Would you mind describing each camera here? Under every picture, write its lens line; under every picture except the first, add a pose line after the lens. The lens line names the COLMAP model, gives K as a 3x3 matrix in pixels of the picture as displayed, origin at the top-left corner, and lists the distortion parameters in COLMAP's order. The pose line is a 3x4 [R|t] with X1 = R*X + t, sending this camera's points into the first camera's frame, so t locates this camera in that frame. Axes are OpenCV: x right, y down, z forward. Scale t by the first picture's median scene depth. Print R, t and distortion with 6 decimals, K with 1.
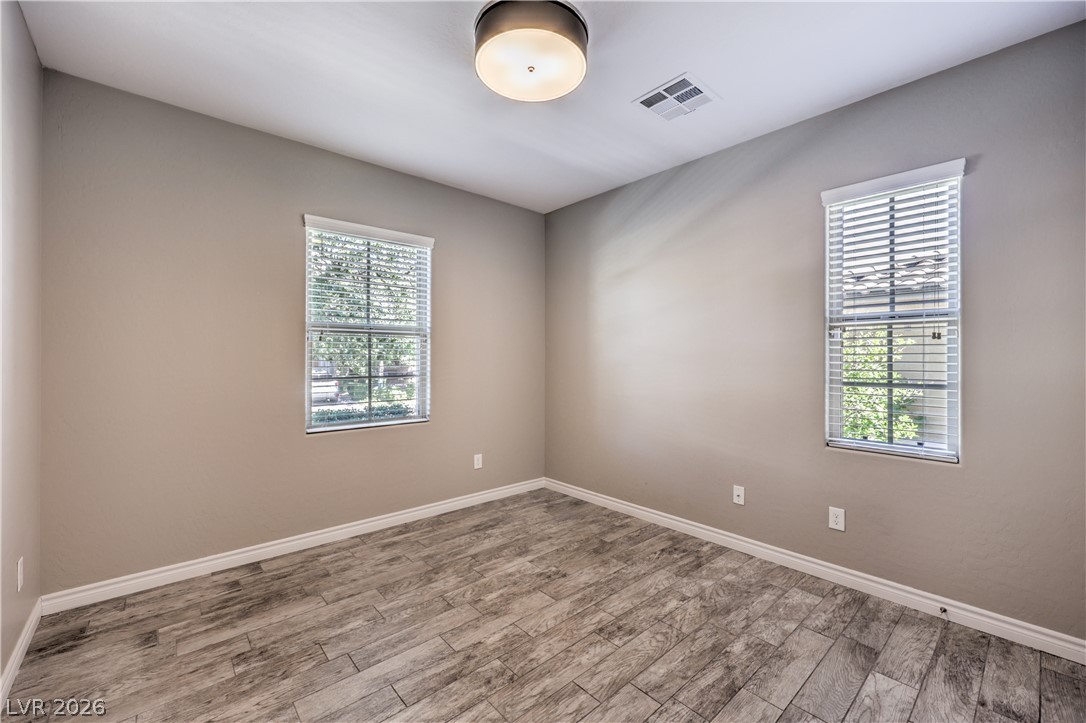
lens RADIAL K [[444.4, 0, 545.7], [0, 444.4, 357.9], [0, 0, 1]] dist [-0.006989, 0.000554]
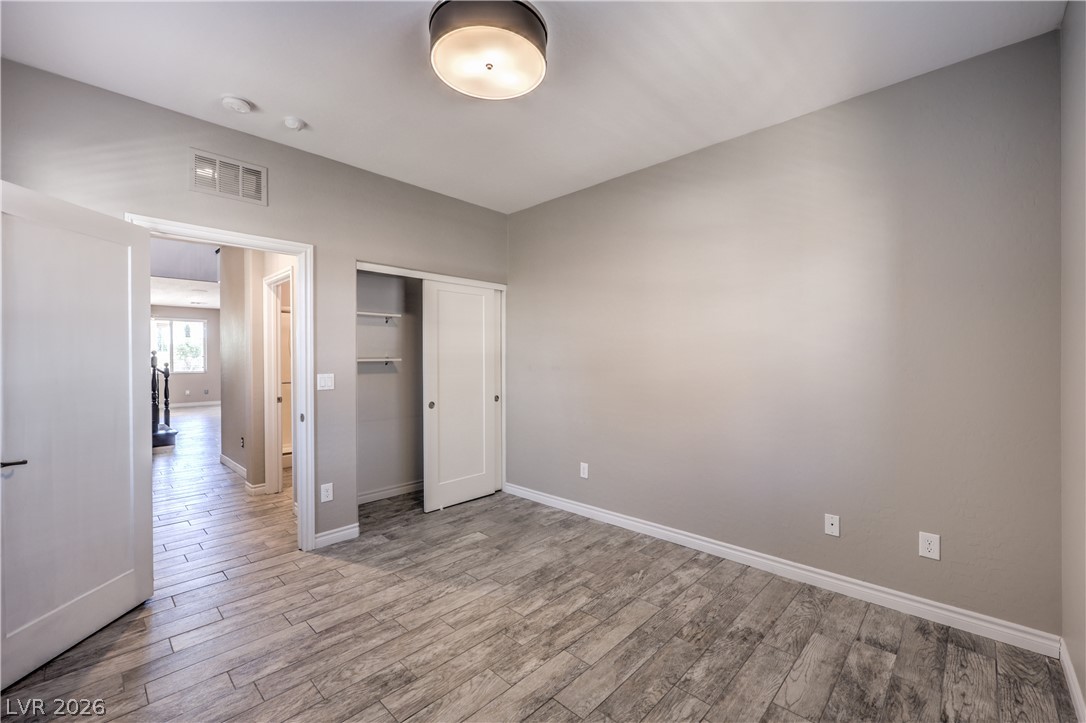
lens RADIAL K [[444.4, 0, 540.8], [0, 444.4, 359.4], [0, 0, 1]] dist [-0.006989, 0.000554]
pose [[-0.997044, 0.004742, -0.076686, -0.071525], [0.004319, 0.999975, 0.005678, -0.013338], [0.076711, 0.005330, -0.997039, 1.972666]]
